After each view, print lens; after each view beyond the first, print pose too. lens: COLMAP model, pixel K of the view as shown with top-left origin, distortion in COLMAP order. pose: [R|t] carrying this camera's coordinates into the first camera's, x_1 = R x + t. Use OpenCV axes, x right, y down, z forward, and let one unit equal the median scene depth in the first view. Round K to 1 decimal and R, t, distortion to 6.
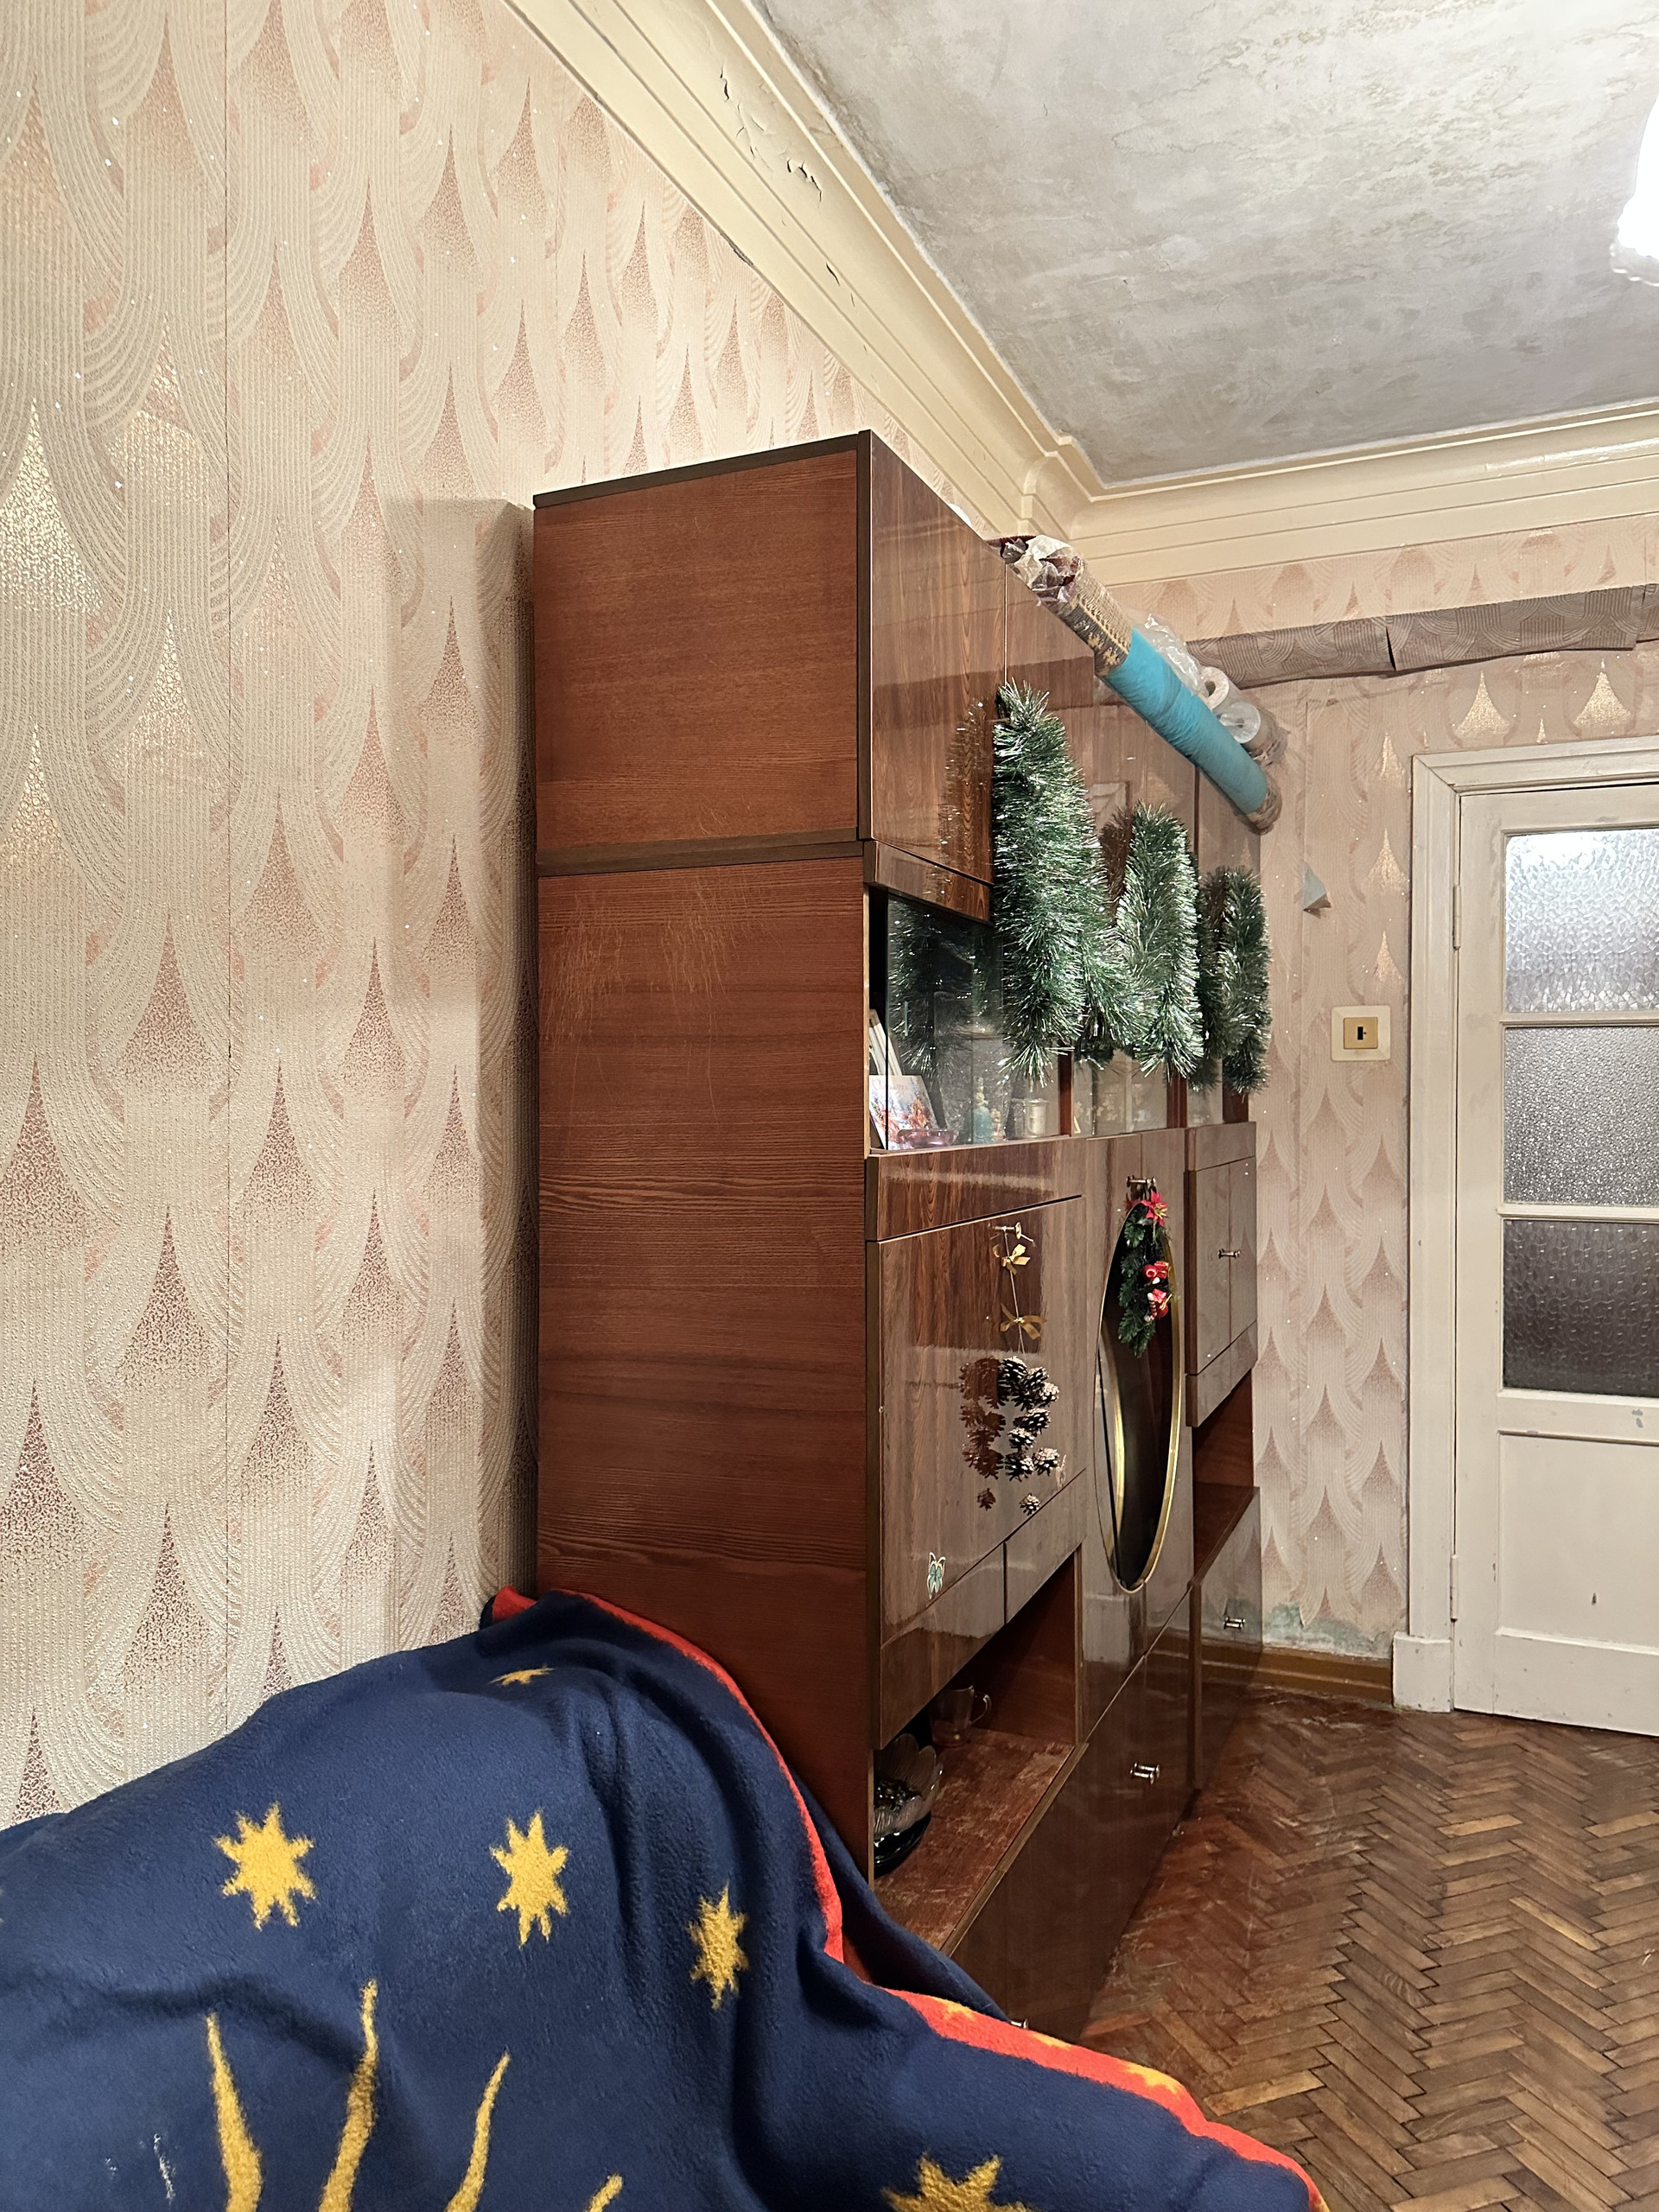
lens RADIAL K [[1540.6, 0, 831.3], [0, 1540.6, 1079.4], [0, 0, 1]] dist [0.002390, -0.013247]
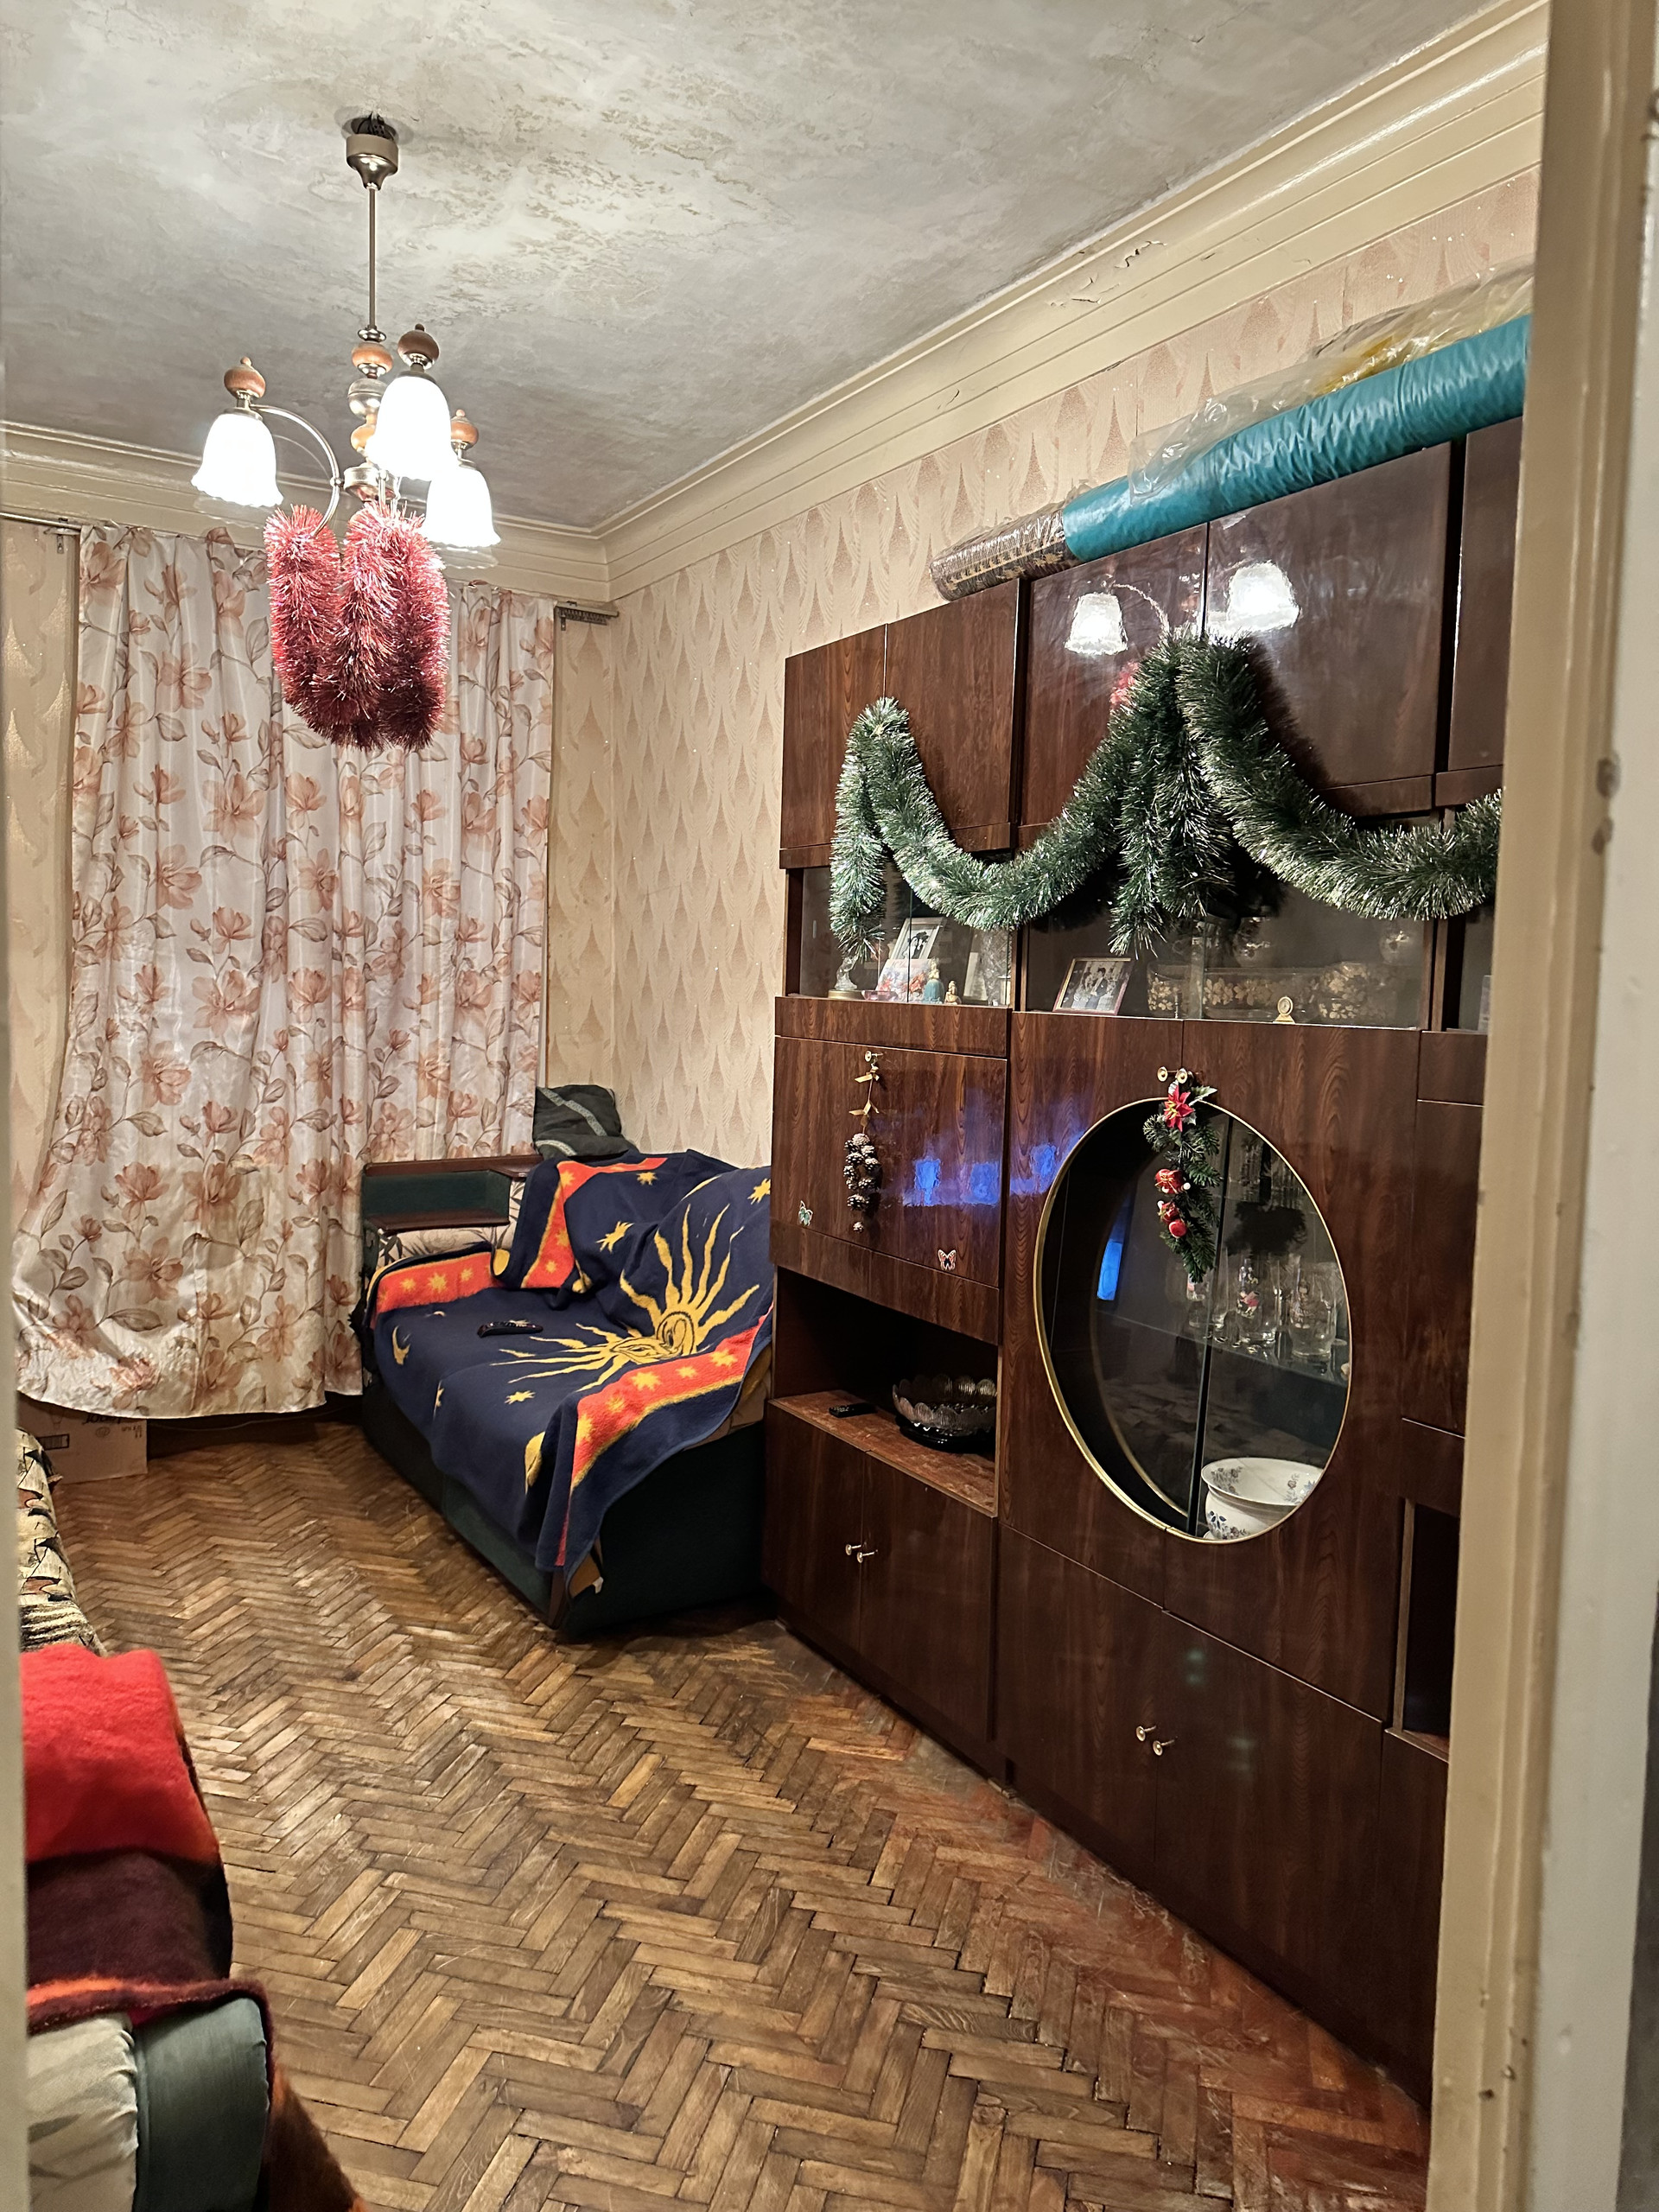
lens RADIAL K [[1540.6, 0, 831.3], [0, 1540.6, 1079.4], [0, 0, 1]] dist [0.002390, -0.013247]
pose [[-0.566983, 0.034617, -0.823002, 1.173599], [-0.024091, 0.997992, 0.058574, 0.026663], [0.823377, 0.053037, -0.565011, 1.517104]]
